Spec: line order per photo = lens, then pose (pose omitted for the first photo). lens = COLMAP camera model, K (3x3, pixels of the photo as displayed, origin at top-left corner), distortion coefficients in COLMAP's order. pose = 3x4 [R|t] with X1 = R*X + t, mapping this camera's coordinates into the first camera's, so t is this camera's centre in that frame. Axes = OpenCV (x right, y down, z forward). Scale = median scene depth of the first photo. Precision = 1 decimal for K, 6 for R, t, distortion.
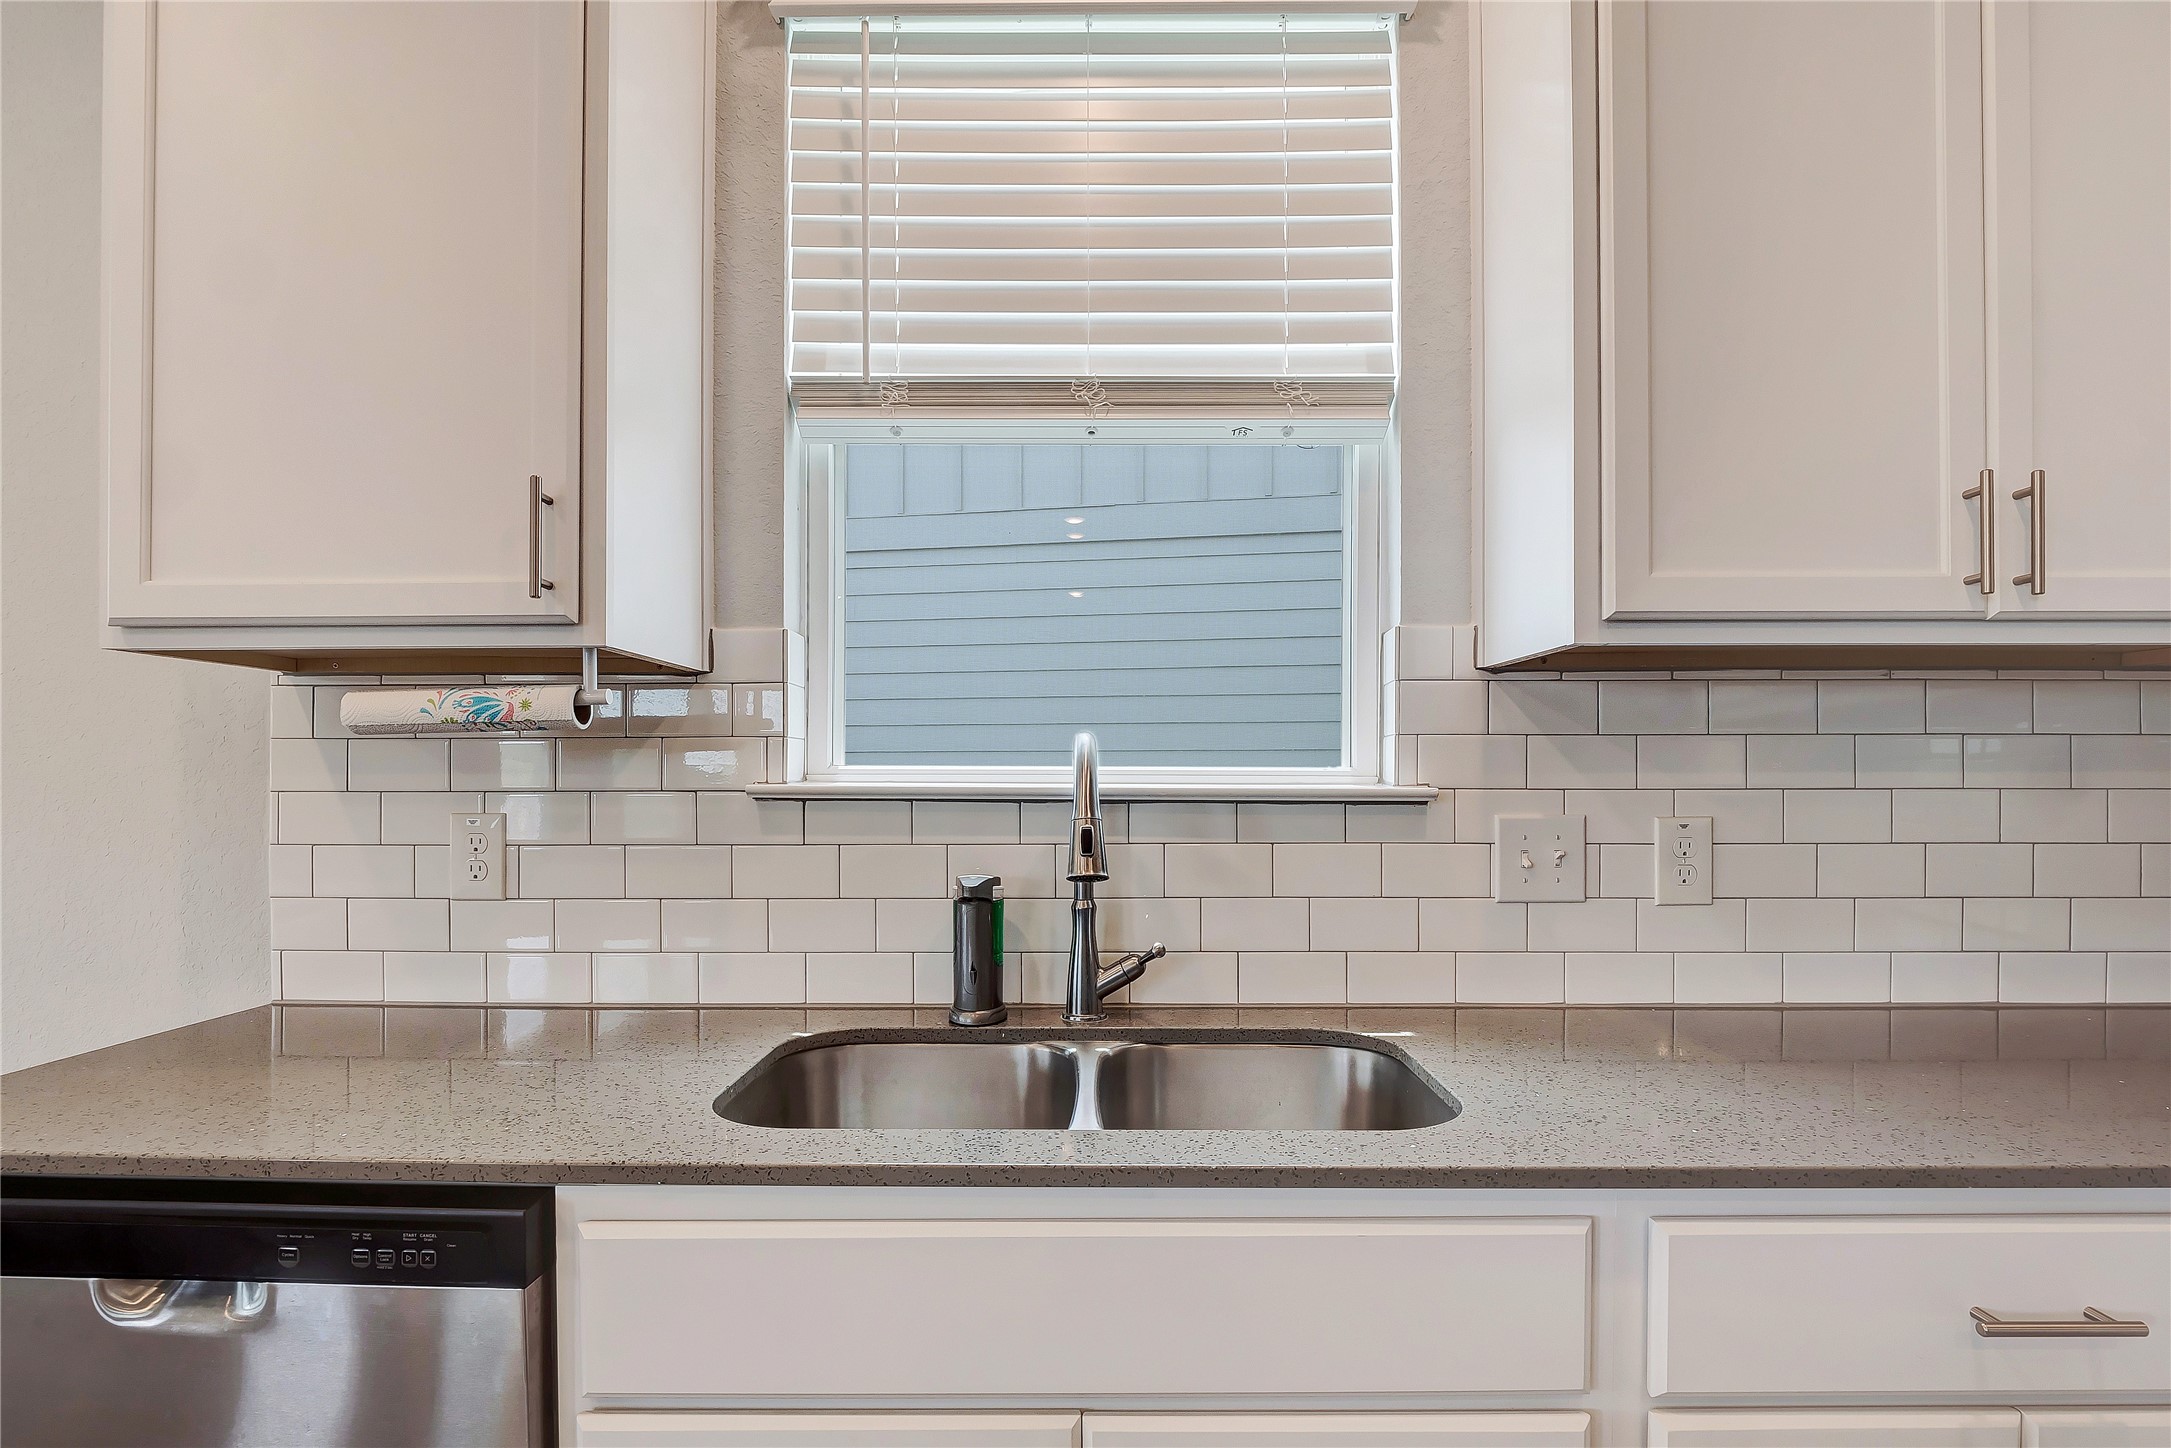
lens RADIAL K [[1130.6, 0, 1090.1], [0, 1130.6, 780.8], [0, 0, 1]] dist [-0.002378, -0.000146]
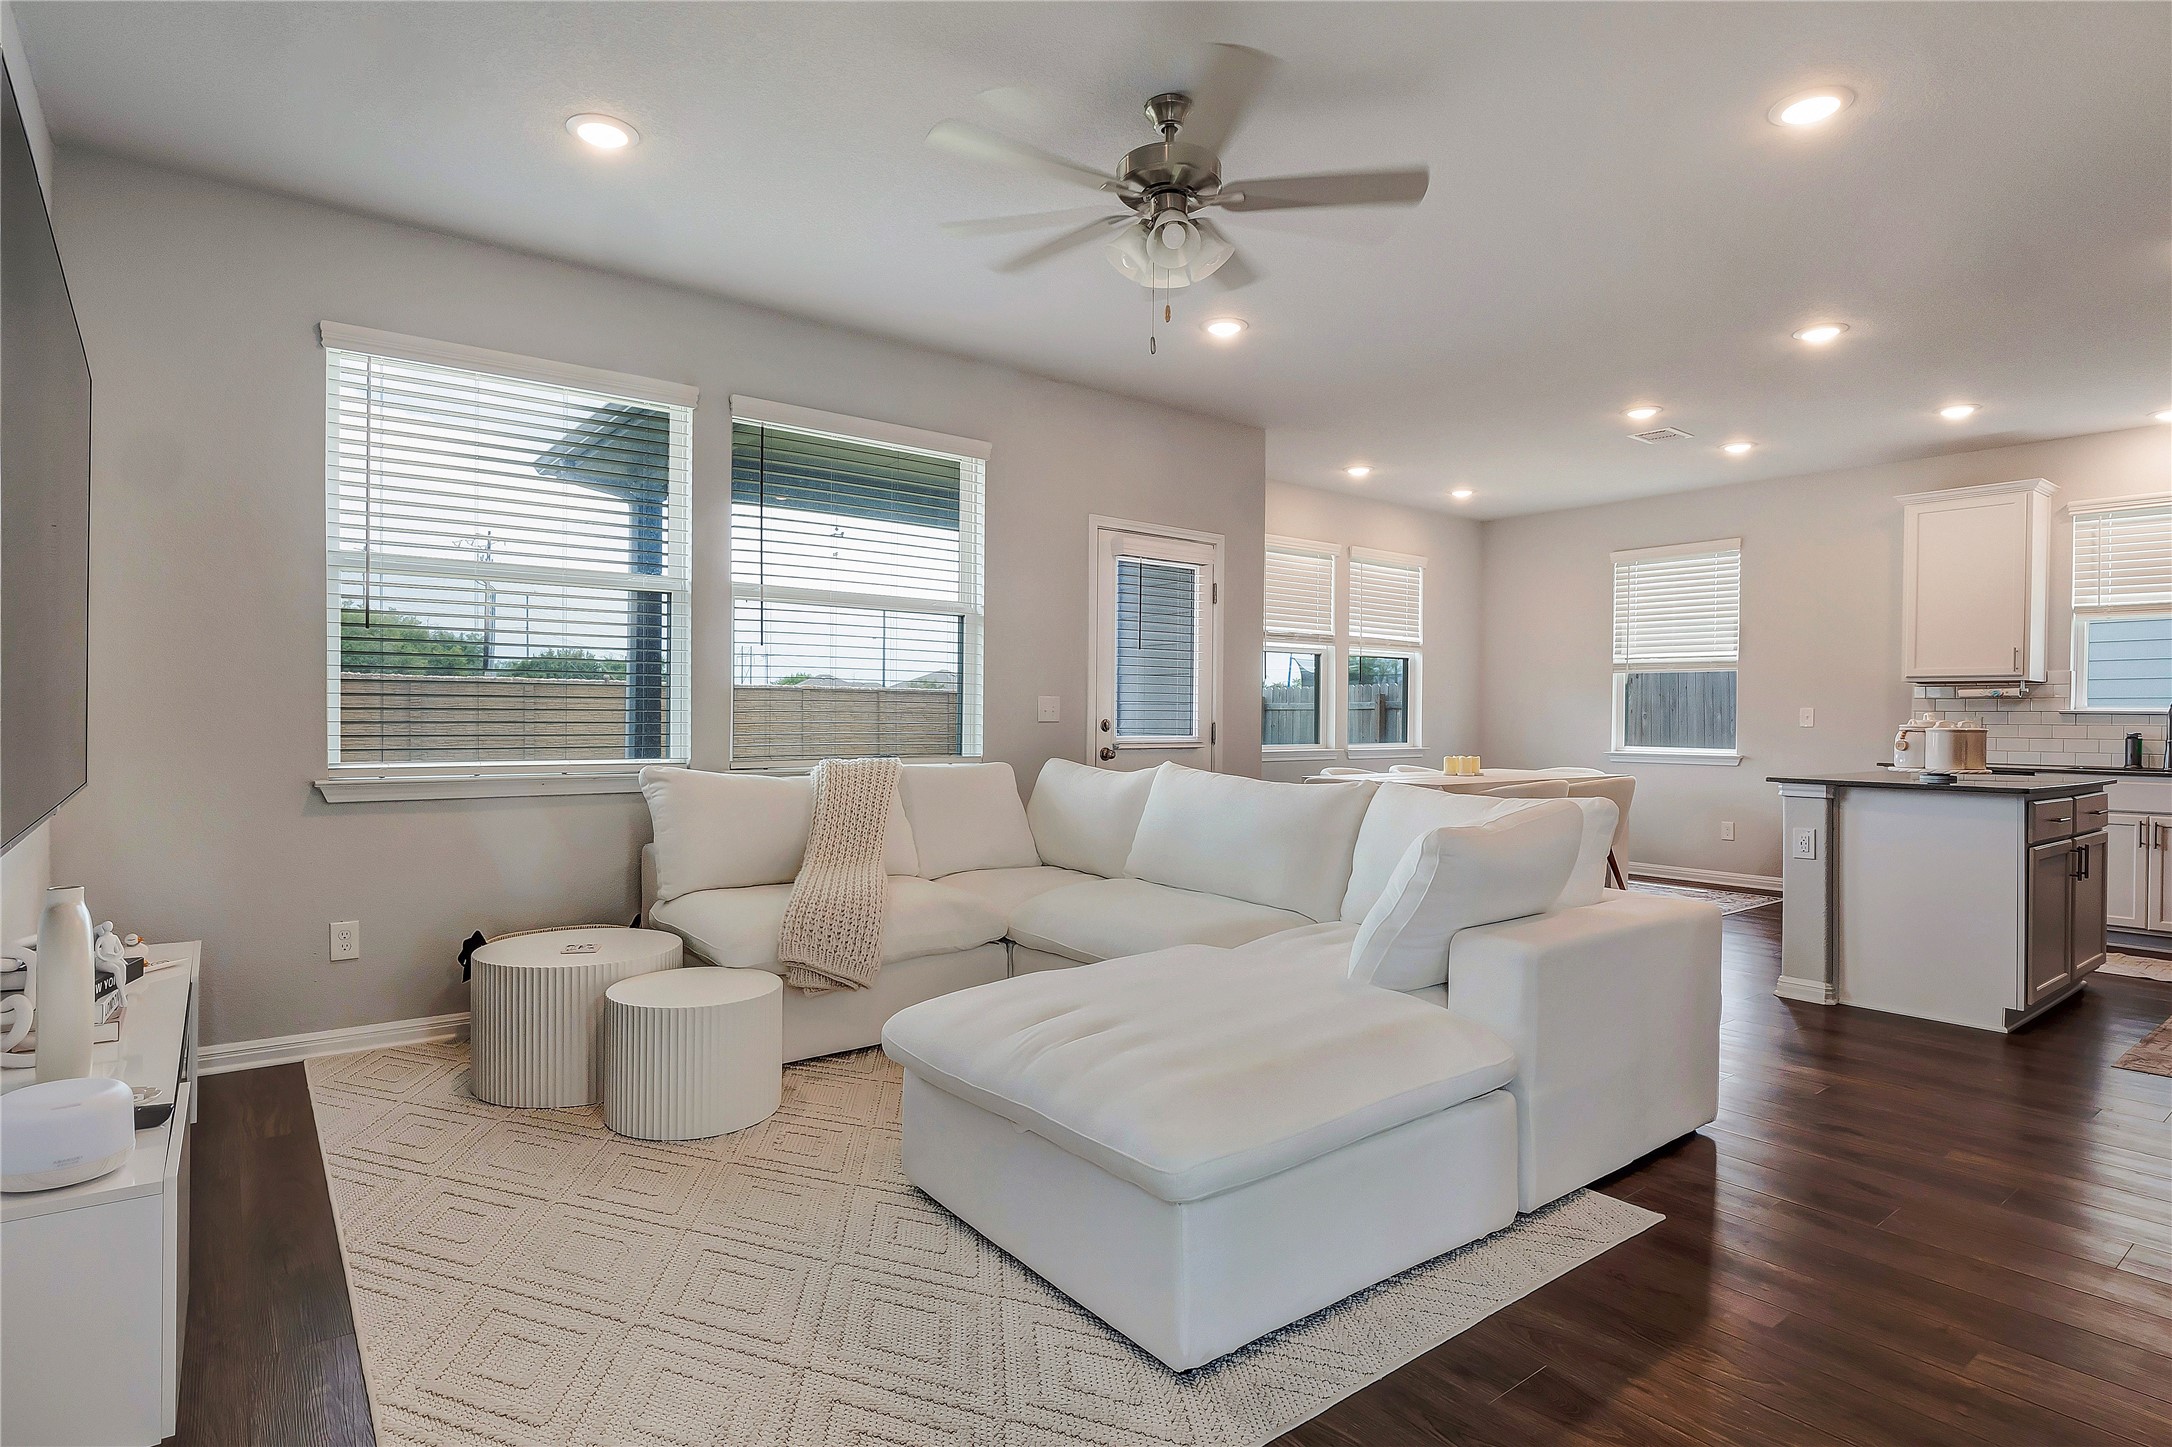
lens RADIAL K [[1118.7, 0, 1096.8], [0, 1118.7, 736.4], [0, 0, 1]] dist [-0.012045, -0.000858]
pose [[0.632164, 0.016674, -0.774655, 0.593518], [-0.006683, 0.999849, 0.016067, 0.058200], [0.774806, -0.004980, 0.632180, -4.169794]]
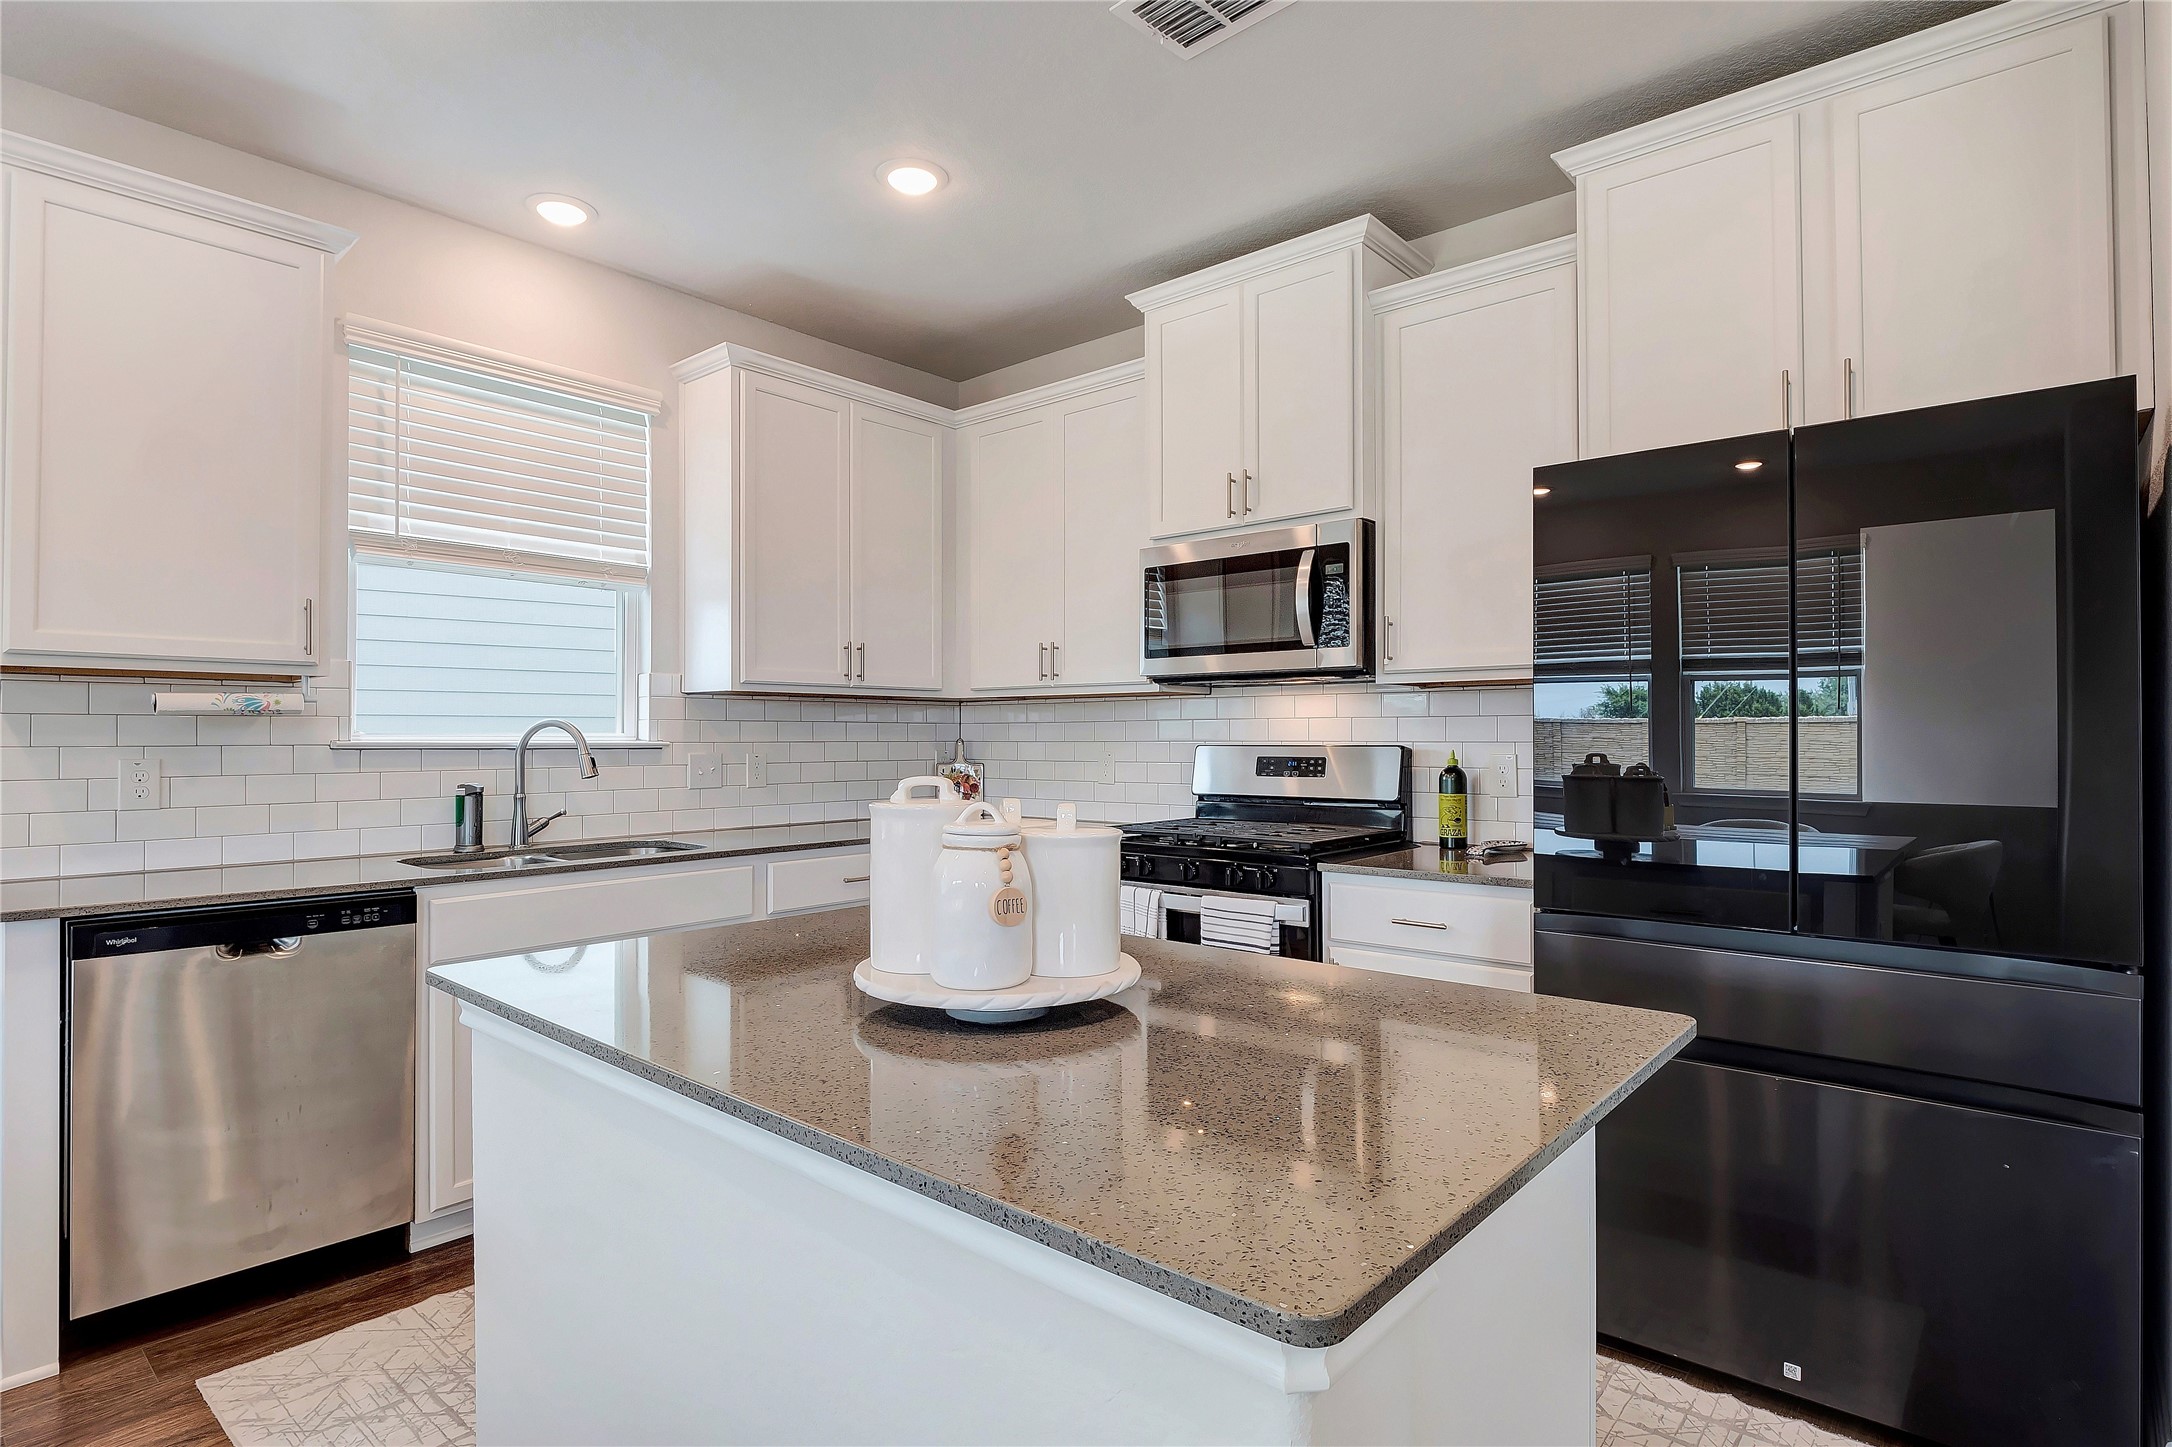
lens RADIAL K [[1096.7, 0, 1086.0], [0, 1096.7, 723.5], [0, 0, 1]] dist [-0.015614, -0.000370]
pose [[0.629693, 0.010456, 0.776774, -0.936611], [-0.000842, 0.999918, -0.012777, -0.004521], [-0.776844, 0.007391, 0.629650, -1.155636]]
